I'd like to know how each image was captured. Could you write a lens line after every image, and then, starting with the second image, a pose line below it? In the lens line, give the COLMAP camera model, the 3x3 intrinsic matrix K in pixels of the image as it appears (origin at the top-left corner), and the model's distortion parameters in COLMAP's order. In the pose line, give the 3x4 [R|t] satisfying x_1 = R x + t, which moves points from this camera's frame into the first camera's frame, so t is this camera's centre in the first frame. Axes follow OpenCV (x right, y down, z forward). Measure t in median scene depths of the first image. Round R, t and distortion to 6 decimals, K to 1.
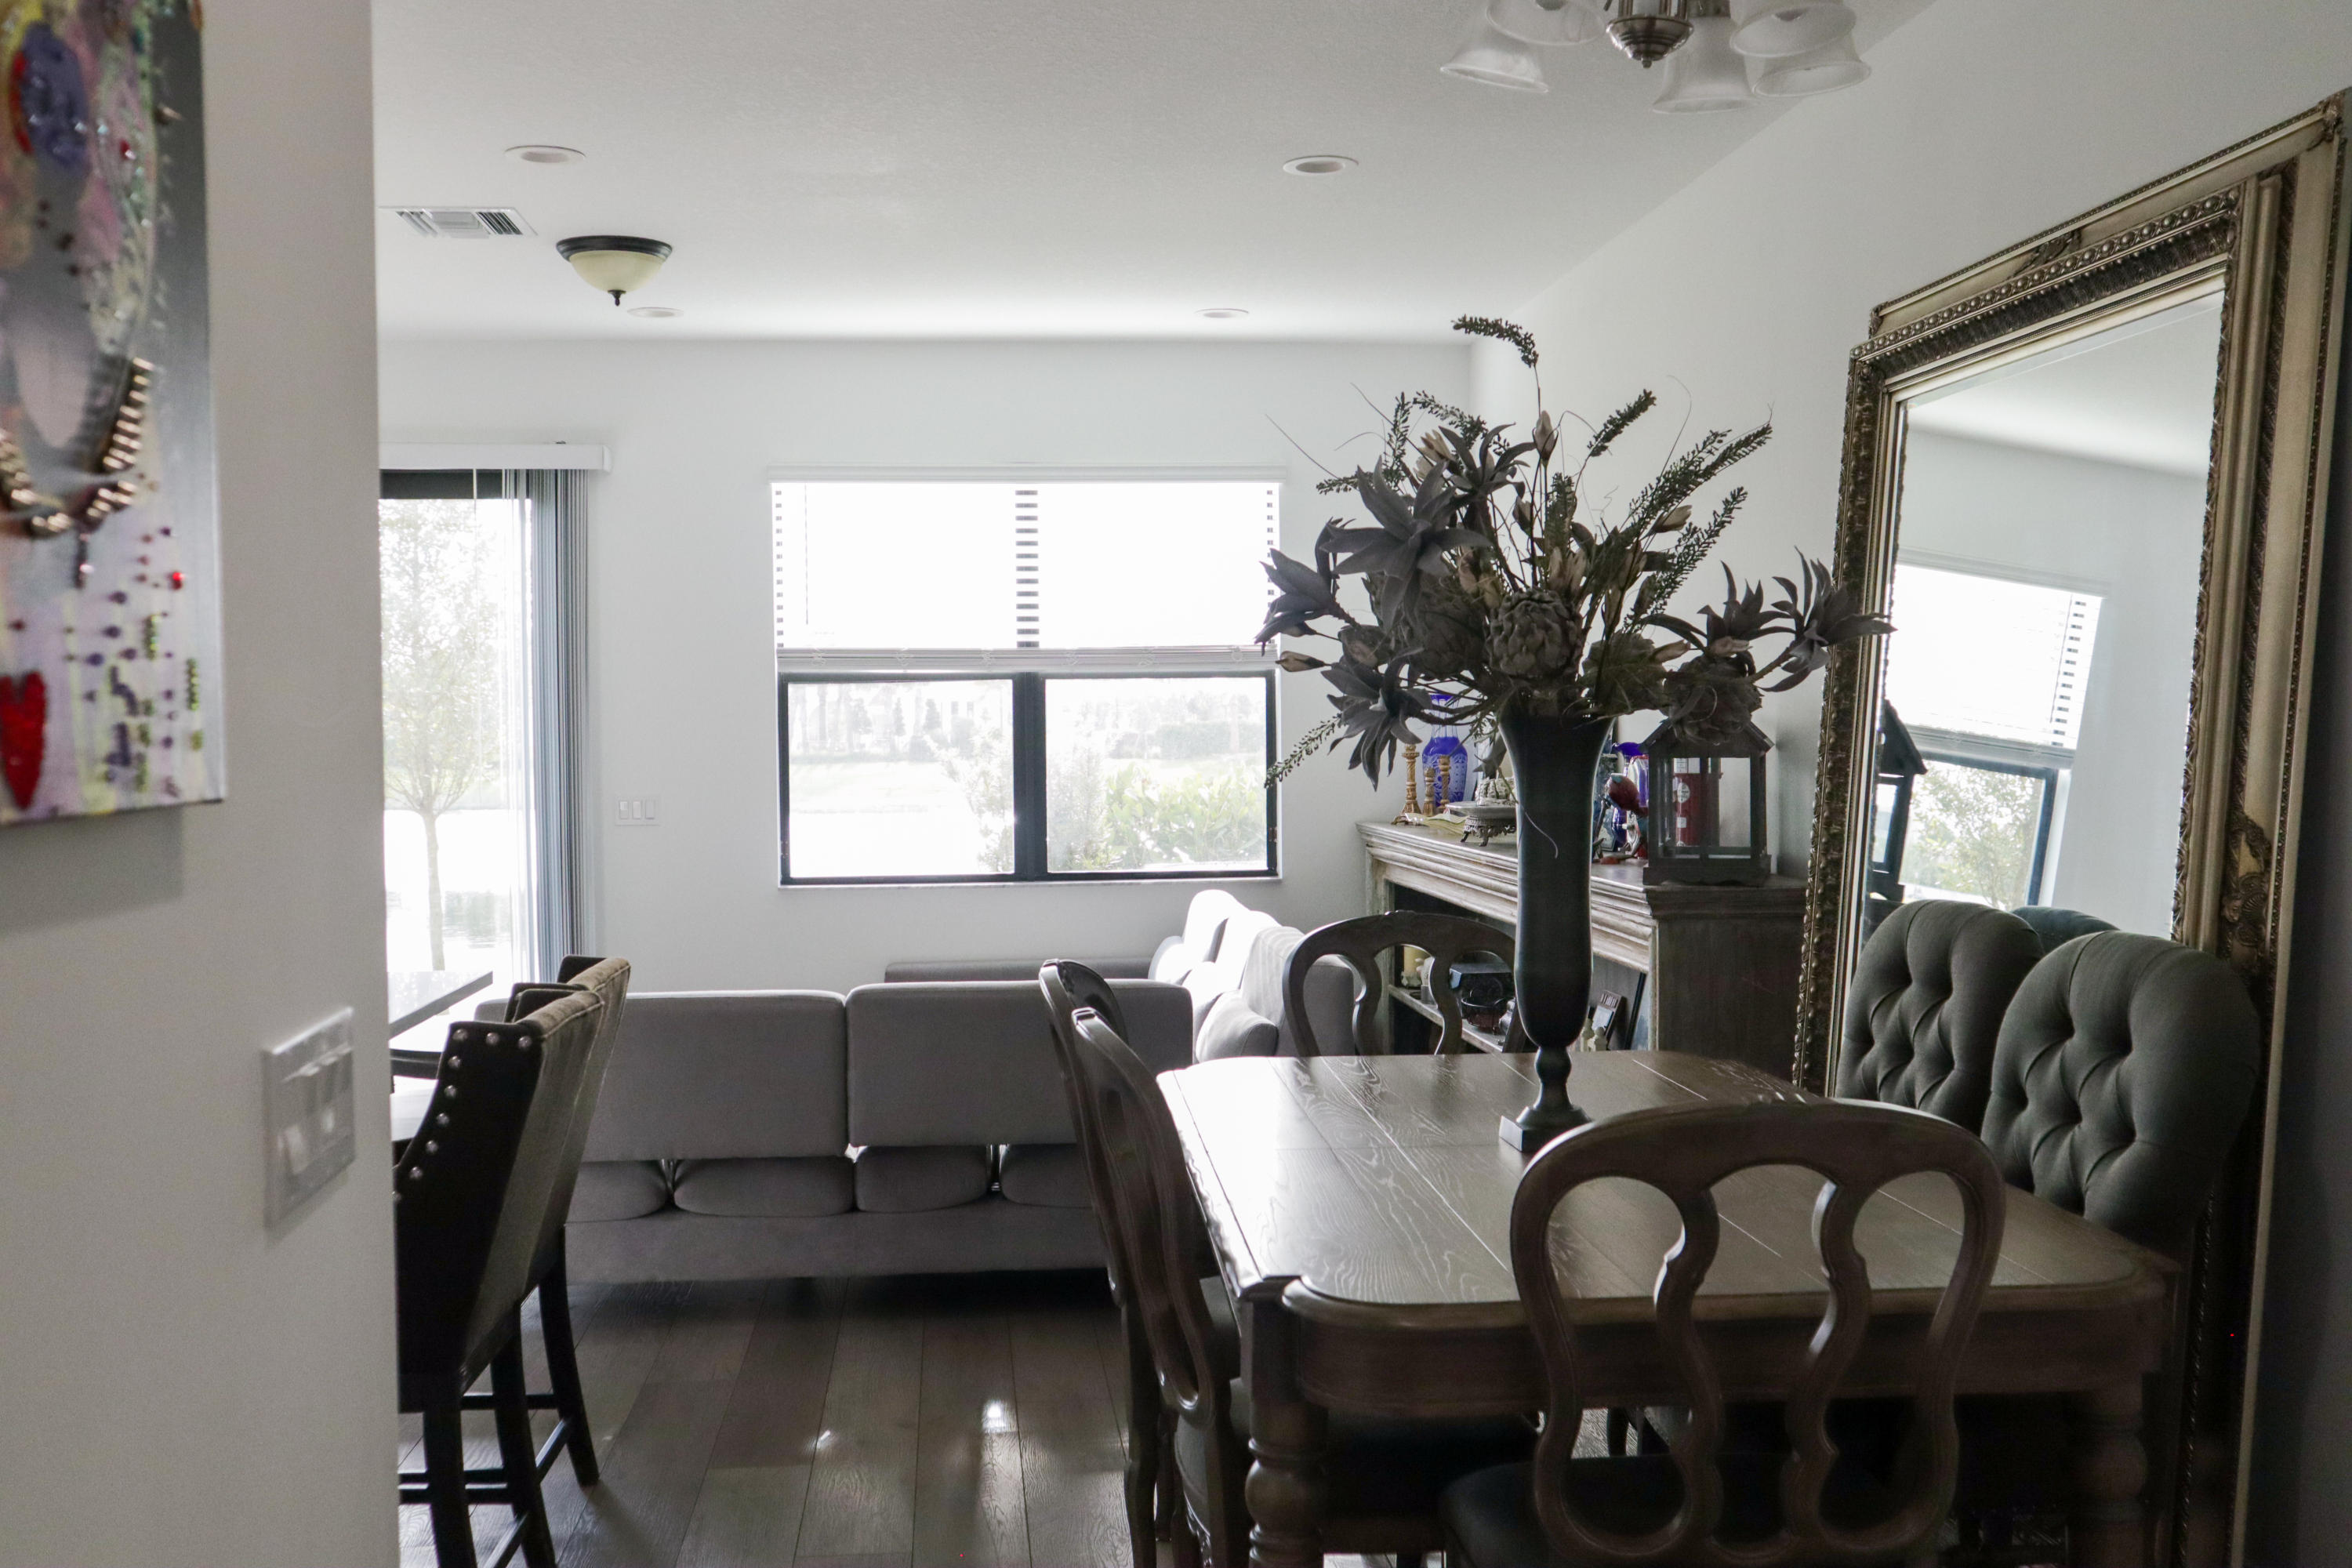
lens RADIAL K [[2387.7, 0, 1182.3], [0, 2387.7, 755.9], [0, 0, 1]] dist [0.008660, 0.003172]
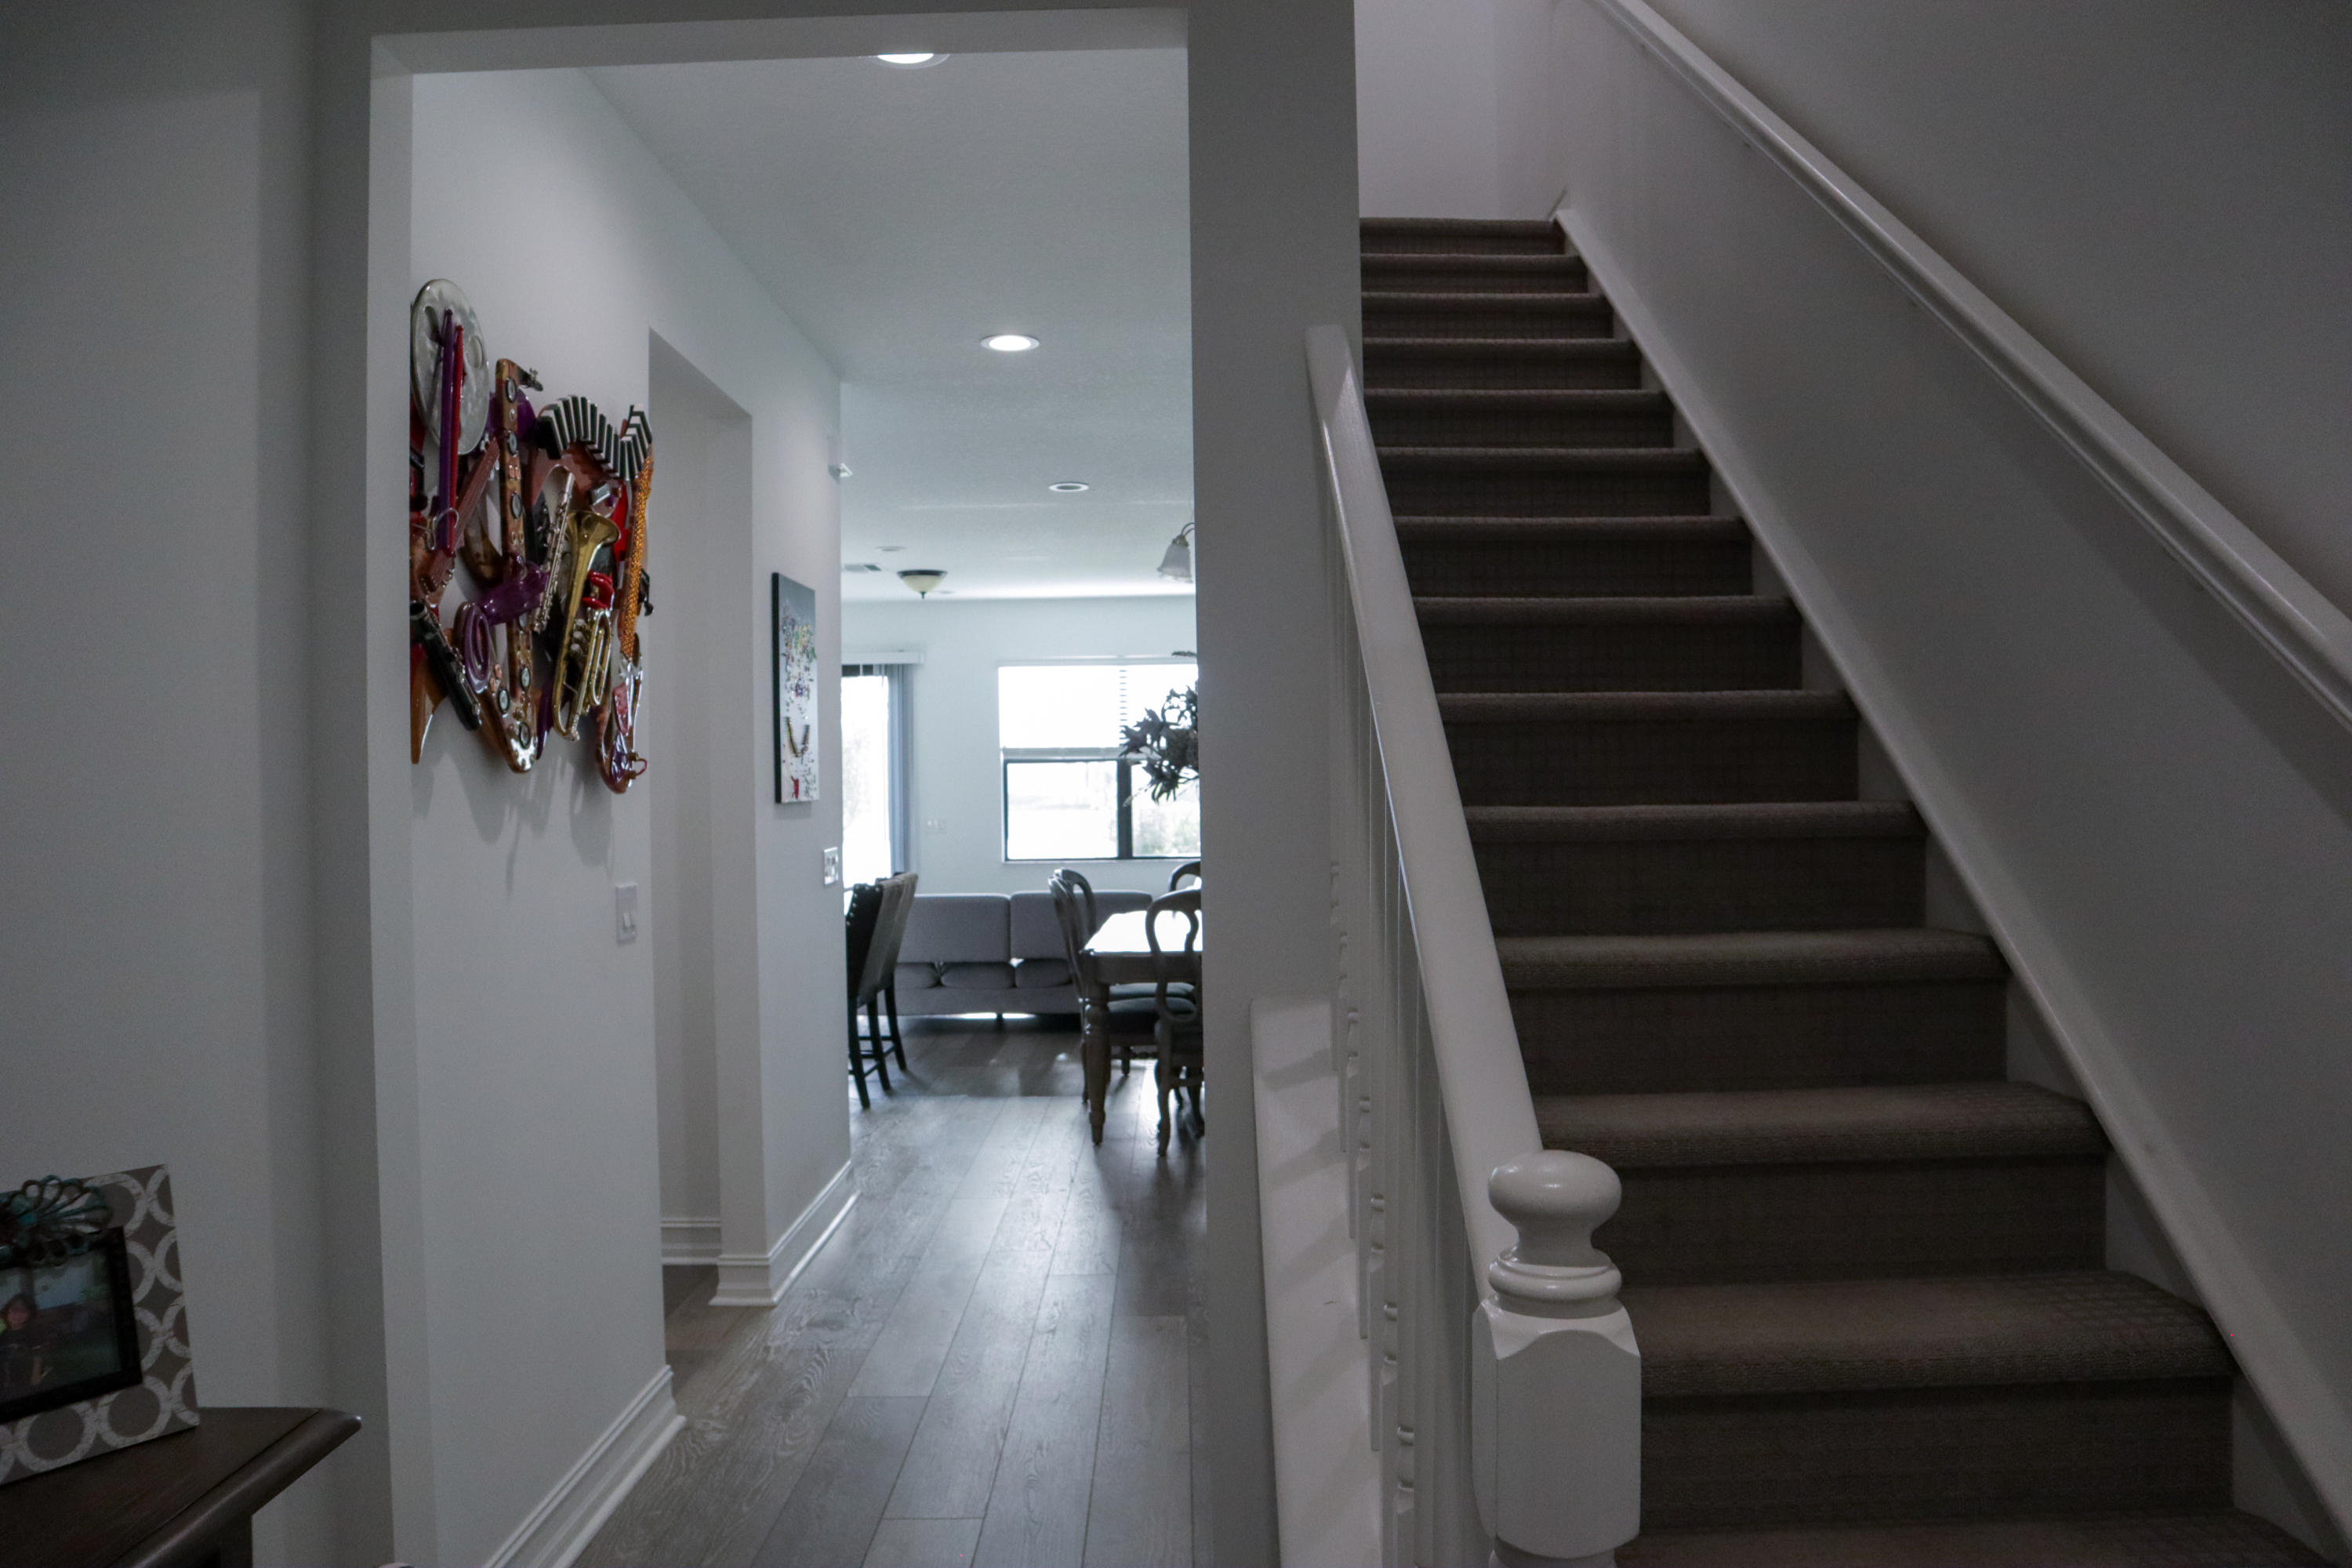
lens RADIAL K [[1630.1, 0, 1176.0], [0, 1630.1, 784.0], [0, 0, 1]] dist [-0.118078, 0.062307]
pose [[0.995526, -0.000471, -0.094489, 0.122314], [-0.000658, 0.999929, -0.011917, 0.004143], [0.094488, 0.011926, 0.995455, -0.419077]]
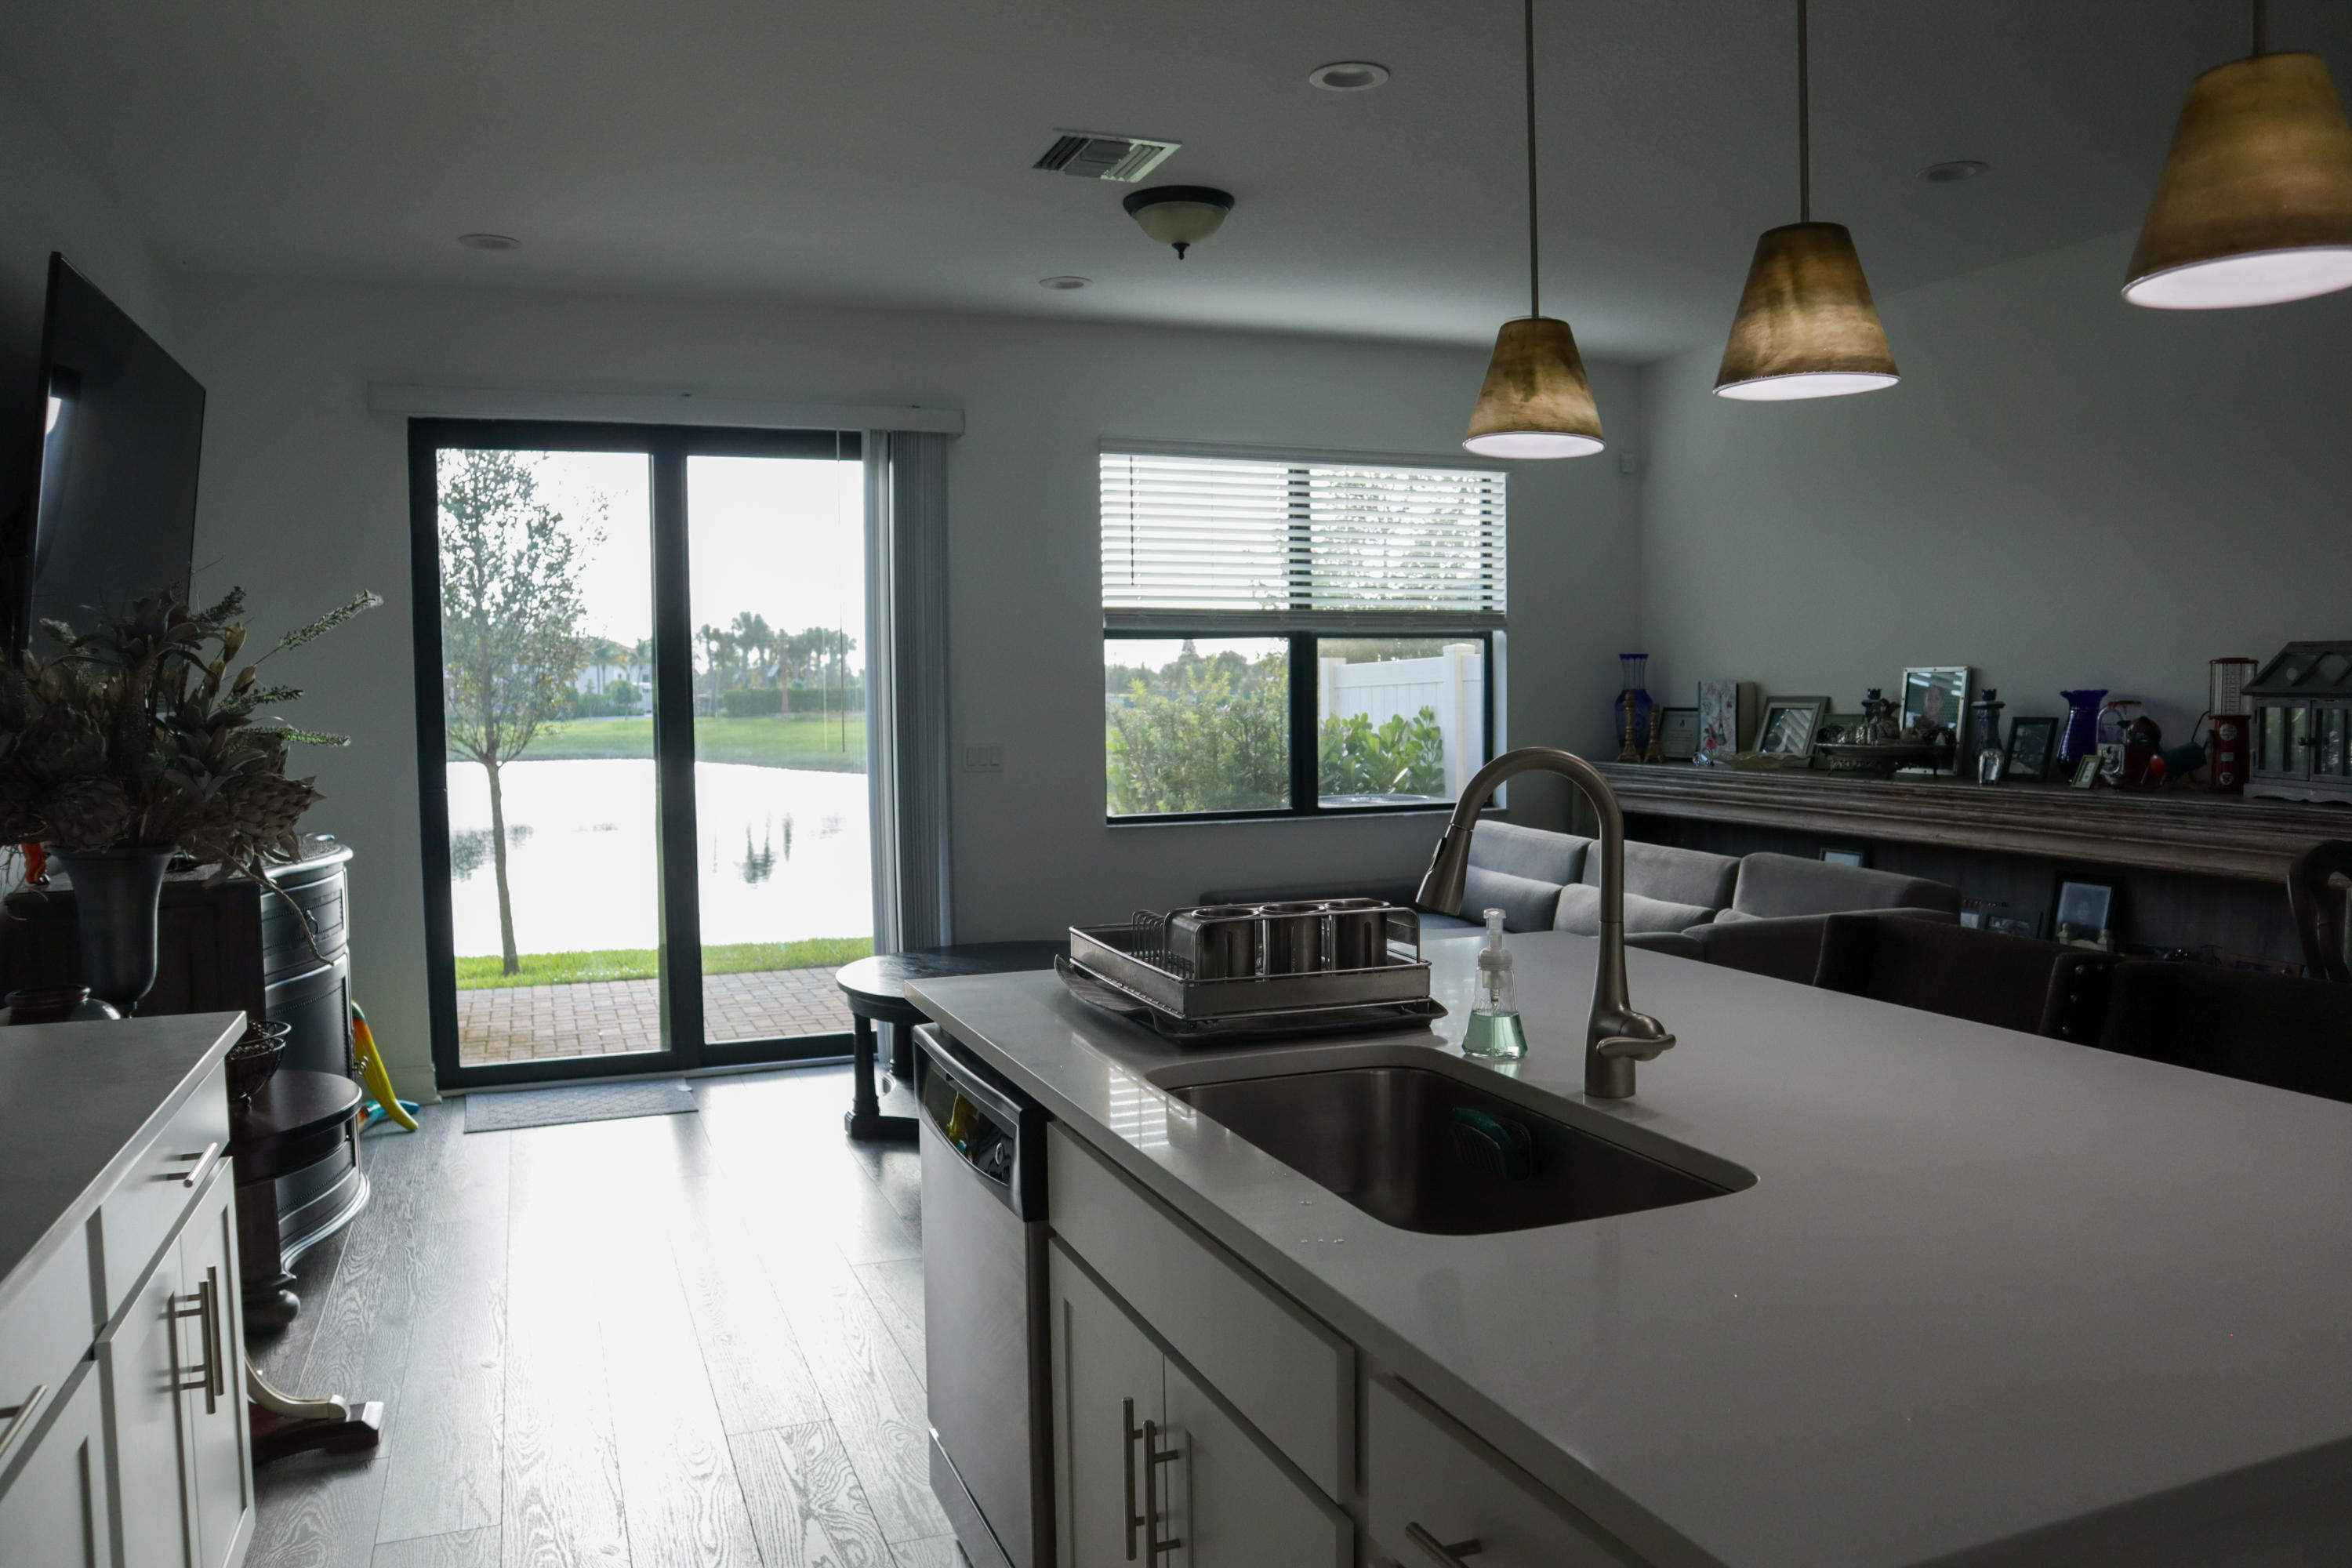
lens RADIAL K [[1719.2, 0, 1176.0], [0, 1719.2, 784.0], [0, 0, 1]] dist [-0.001302, -0.000230]
pose [[0.960856, -0.015675, 0.276604, -0.368396], [0.004544, 0.999155, 0.040840, 0.004298], [-0.277011, -0.037985, 0.960116, 0.239662]]
